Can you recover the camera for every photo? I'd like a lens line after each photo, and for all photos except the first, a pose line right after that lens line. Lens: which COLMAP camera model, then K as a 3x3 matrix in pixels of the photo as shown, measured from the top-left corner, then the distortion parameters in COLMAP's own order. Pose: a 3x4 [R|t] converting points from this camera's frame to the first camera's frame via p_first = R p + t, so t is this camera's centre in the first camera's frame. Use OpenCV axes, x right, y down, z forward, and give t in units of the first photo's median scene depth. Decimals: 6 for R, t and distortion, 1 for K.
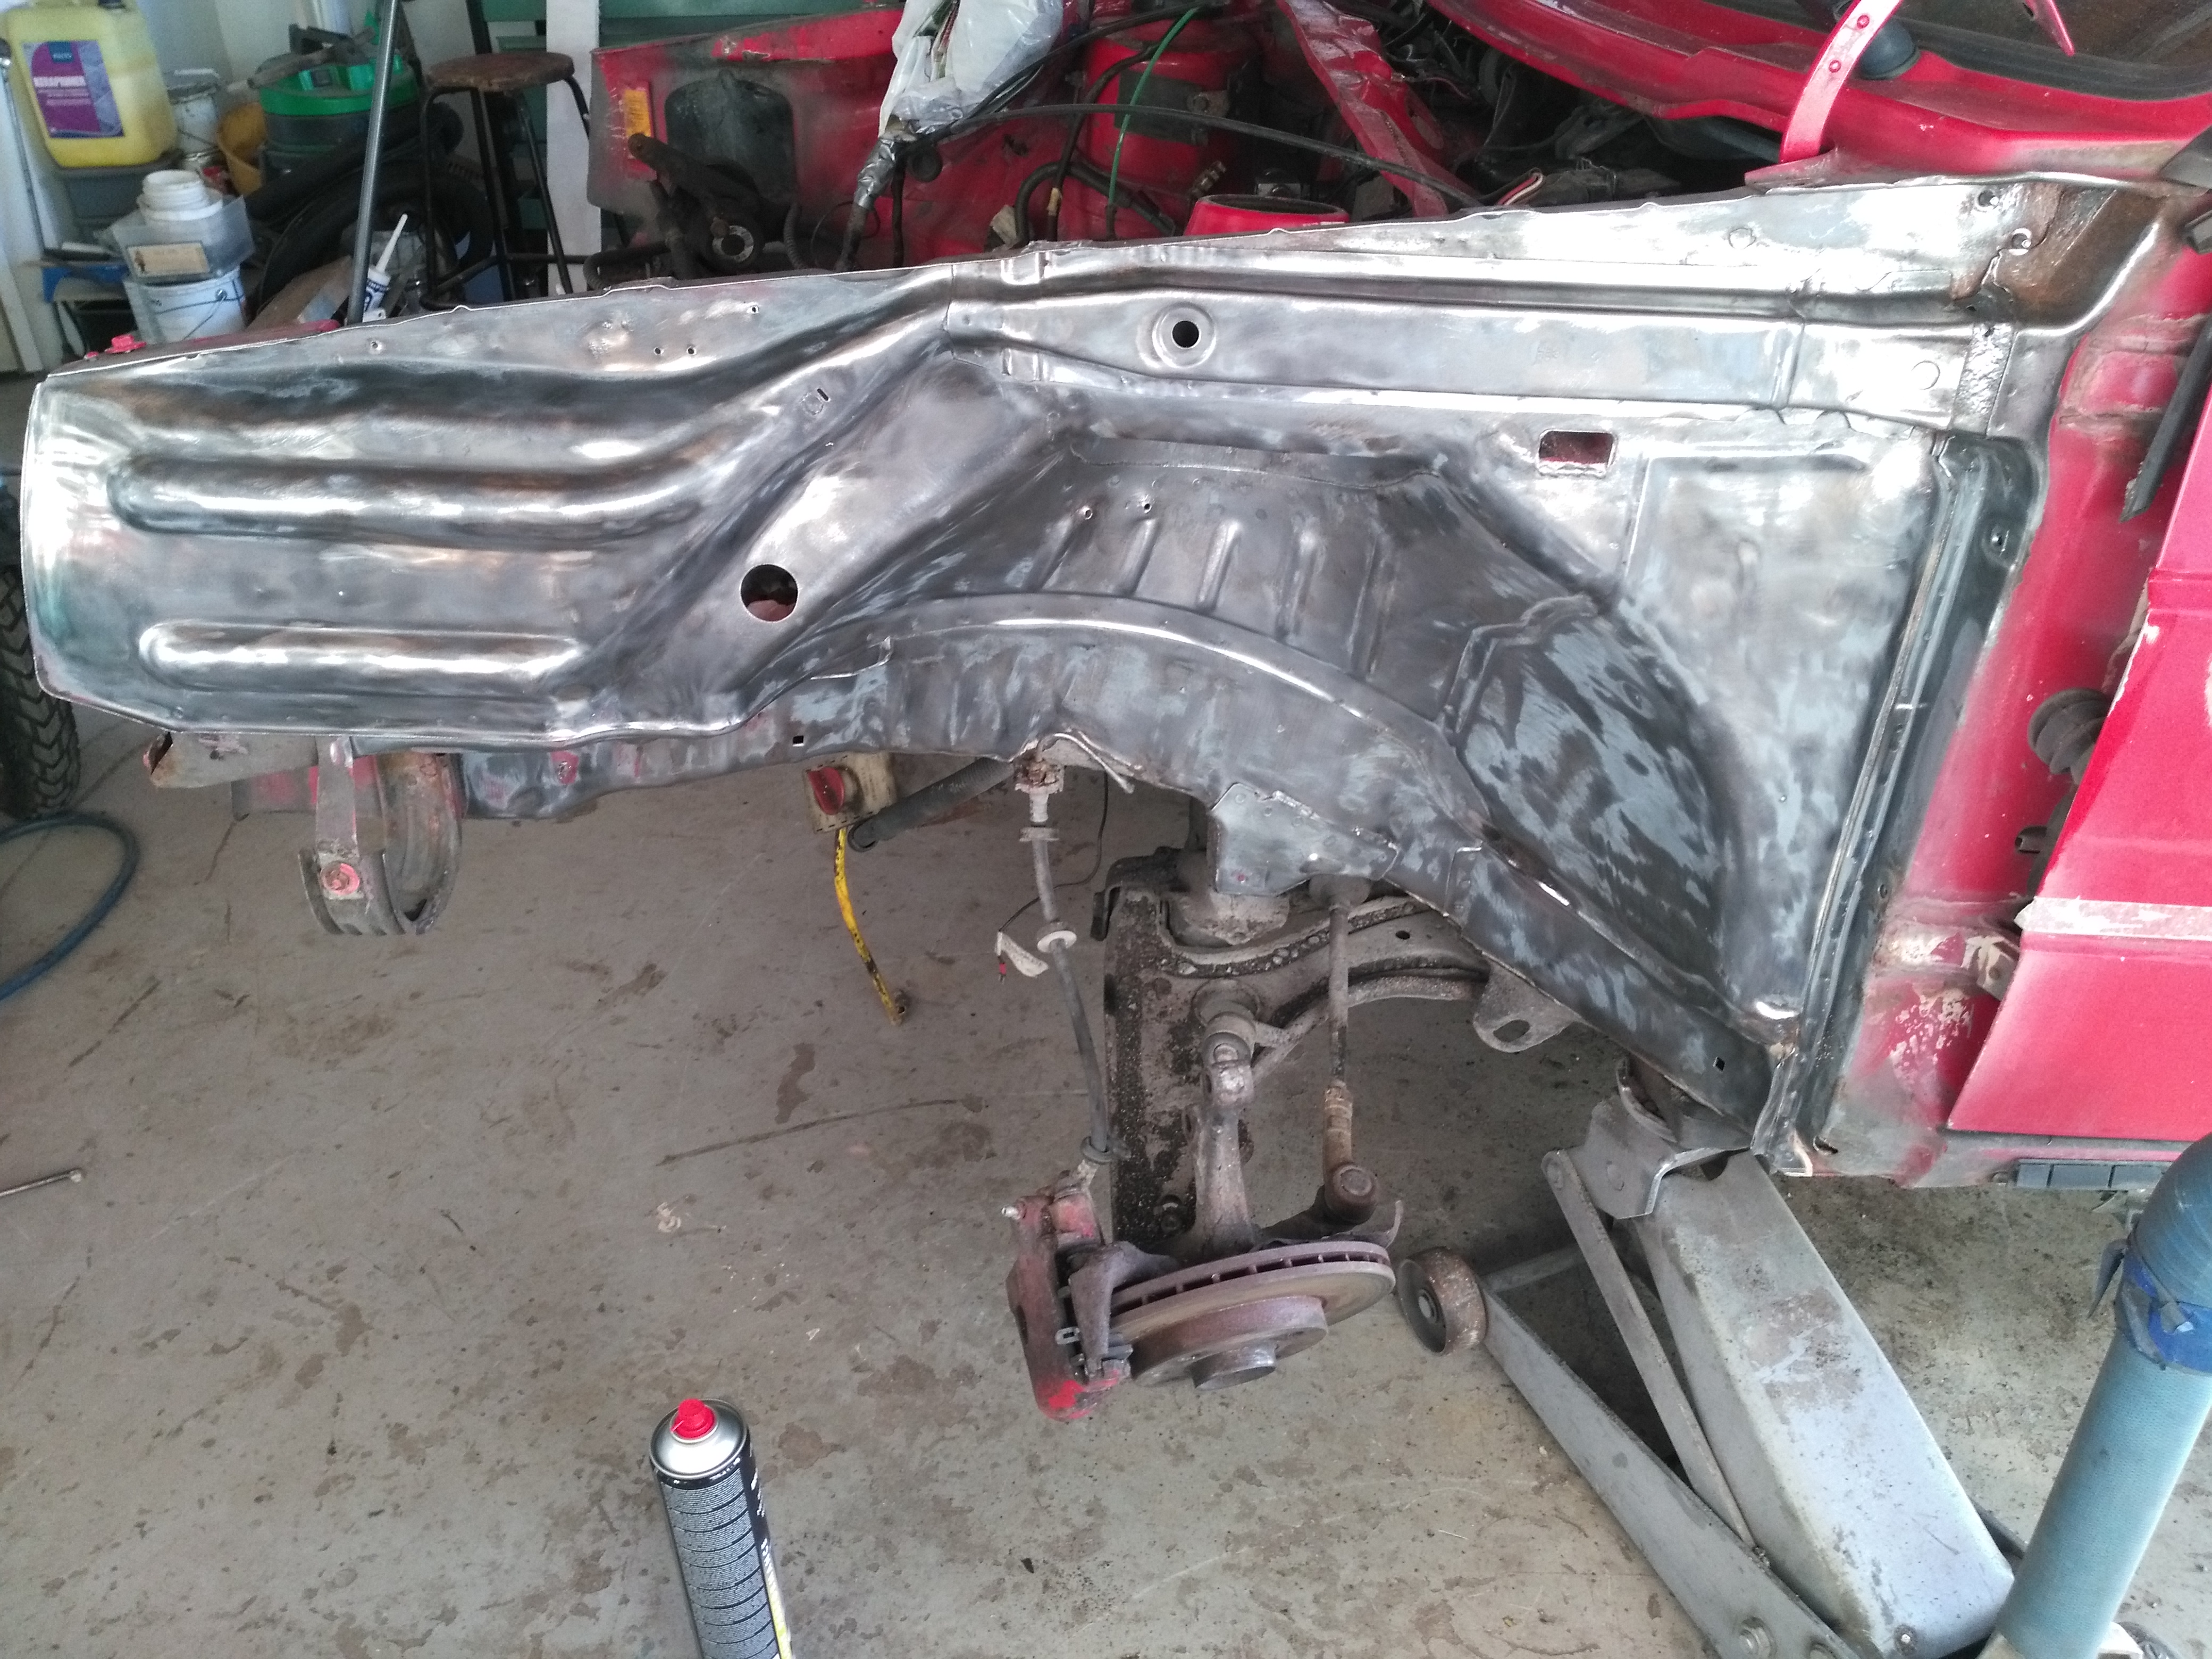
lens RADIAL K [[1780.3, 0, 1099.7], [0, 1780.3, 818.3], [0, 0, 1]] dist [-0.007238, -0.037077]
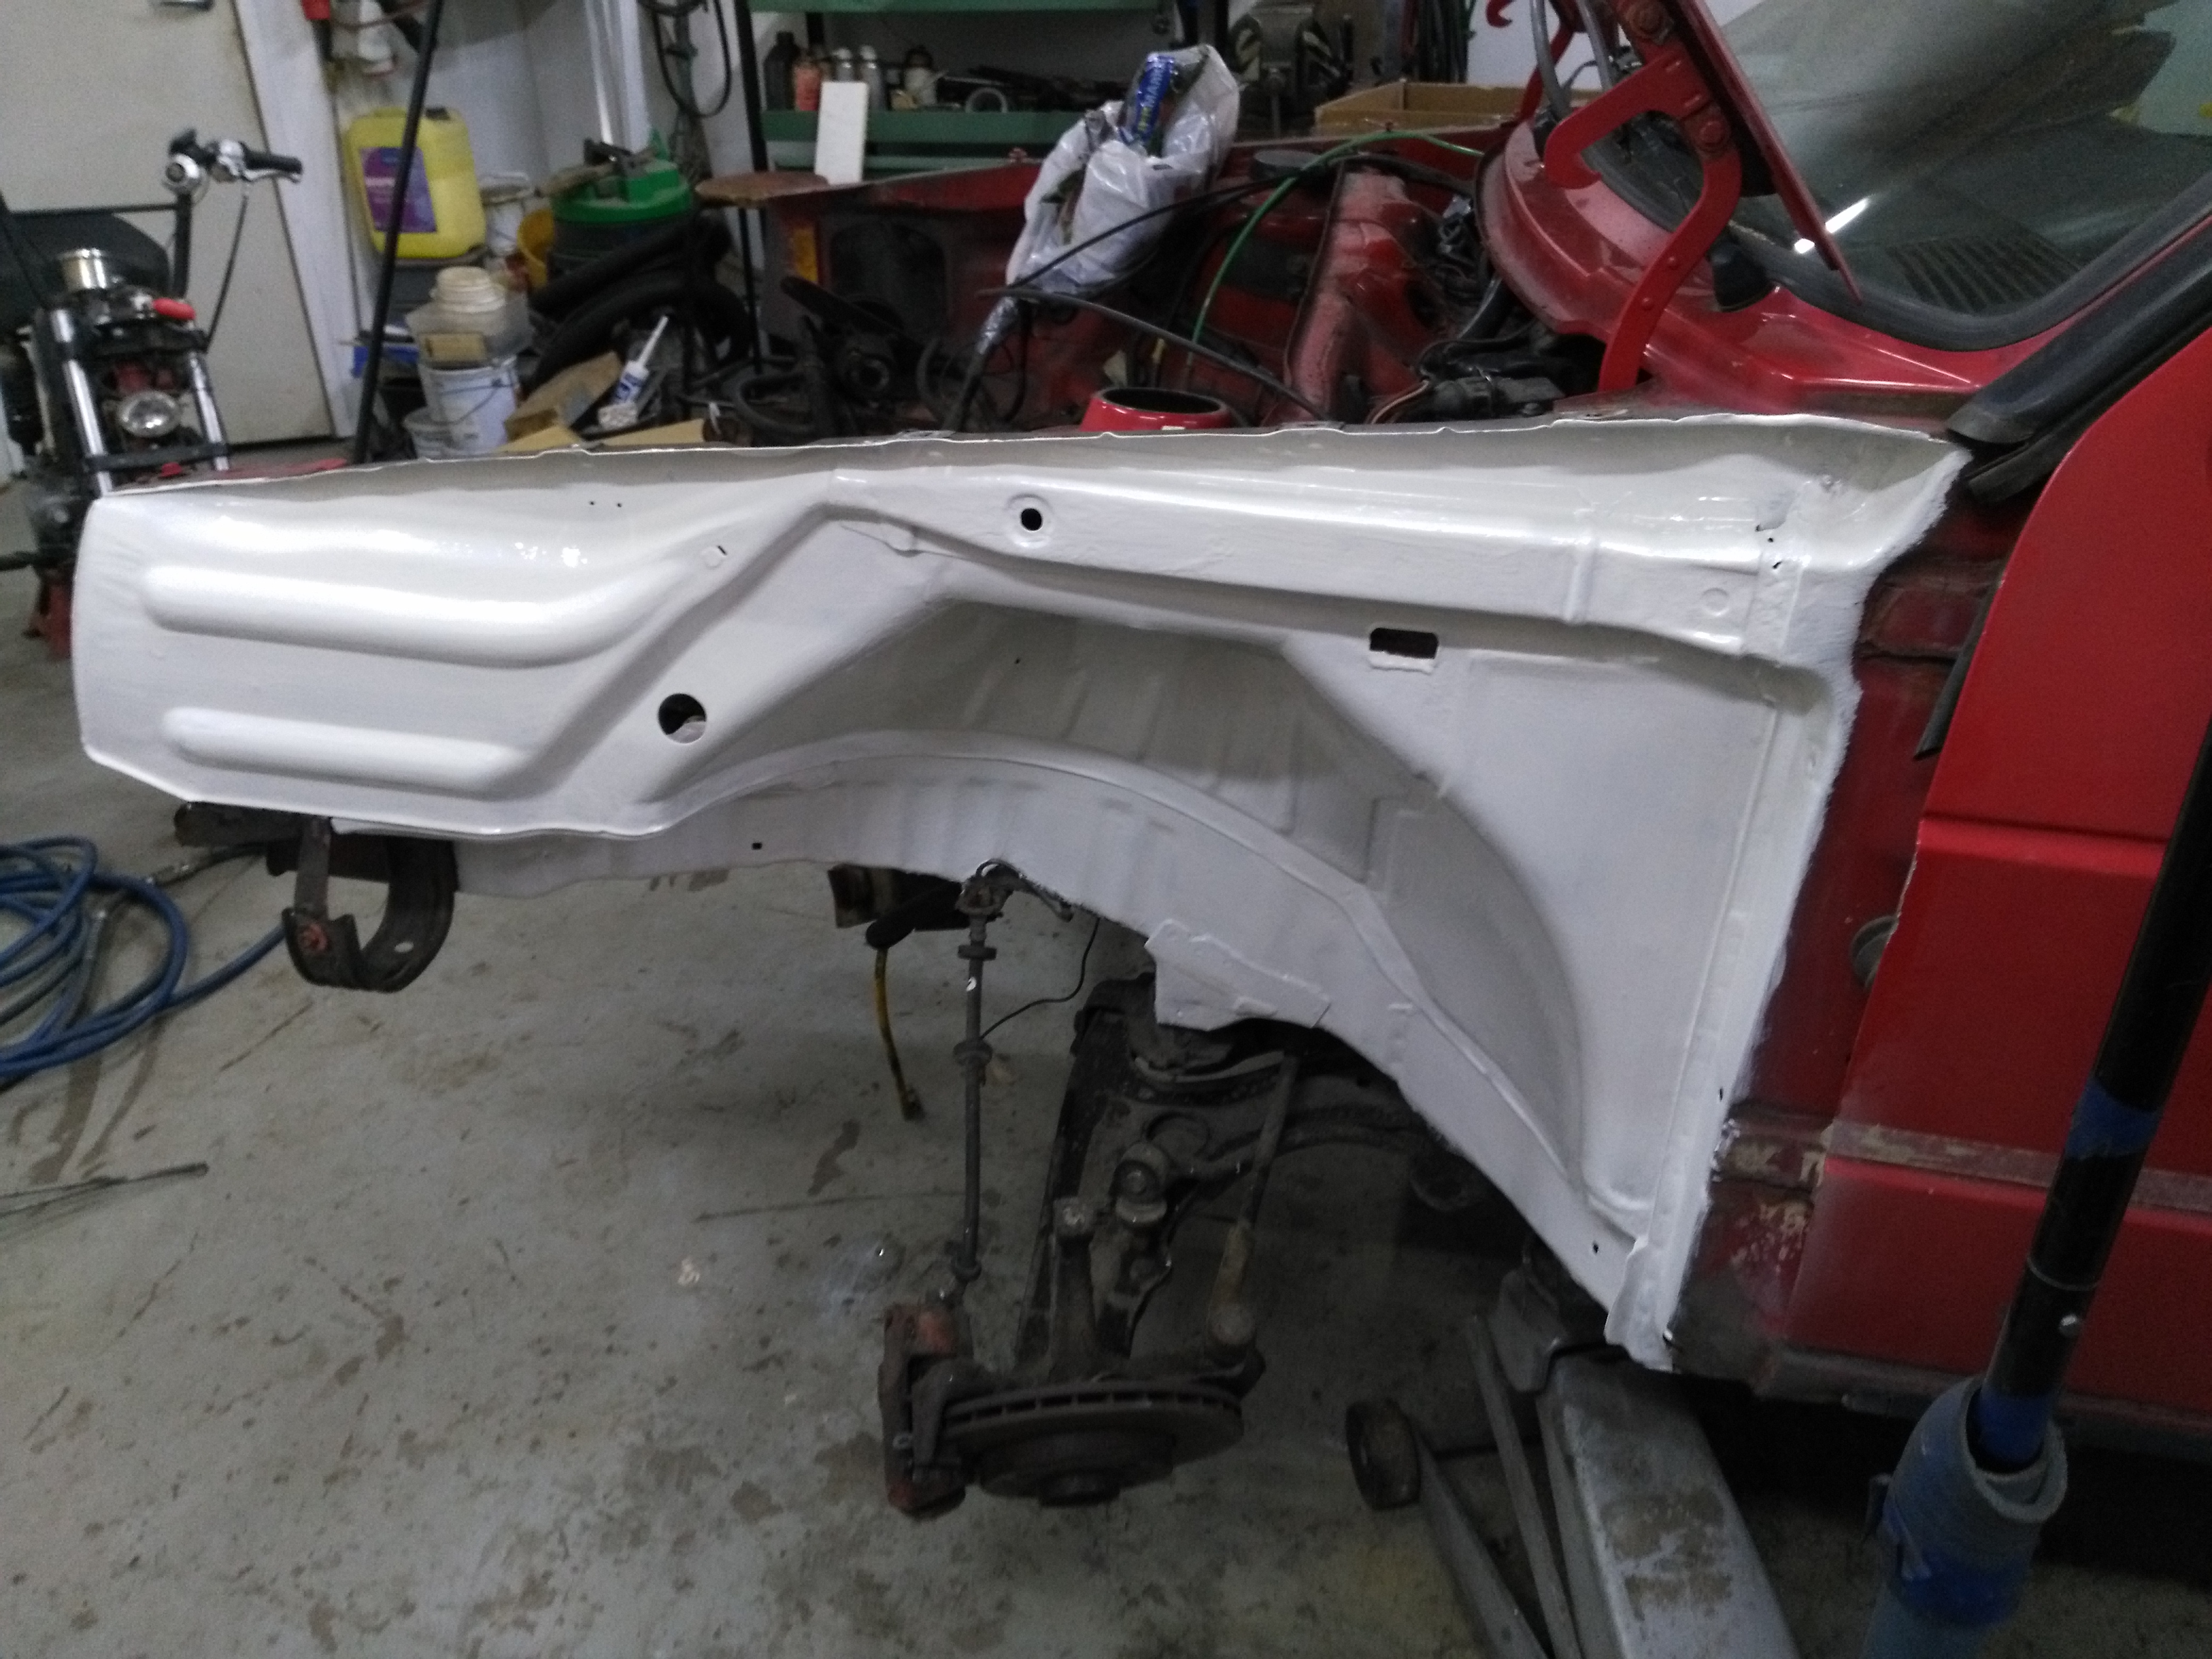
lens RADIAL K [[1780.3, 0, 1094.0], [0, 1780.3, 815.8], [0, 0, 1]] dist [-0.007238, -0.037077]
pose [[0.983379, 0.083023, -0.161472, 0.160396], [-0.091164, 0.994878, -0.043668, -0.026864], [0.157019, 0.057663, 0.985911, -0.039046]]
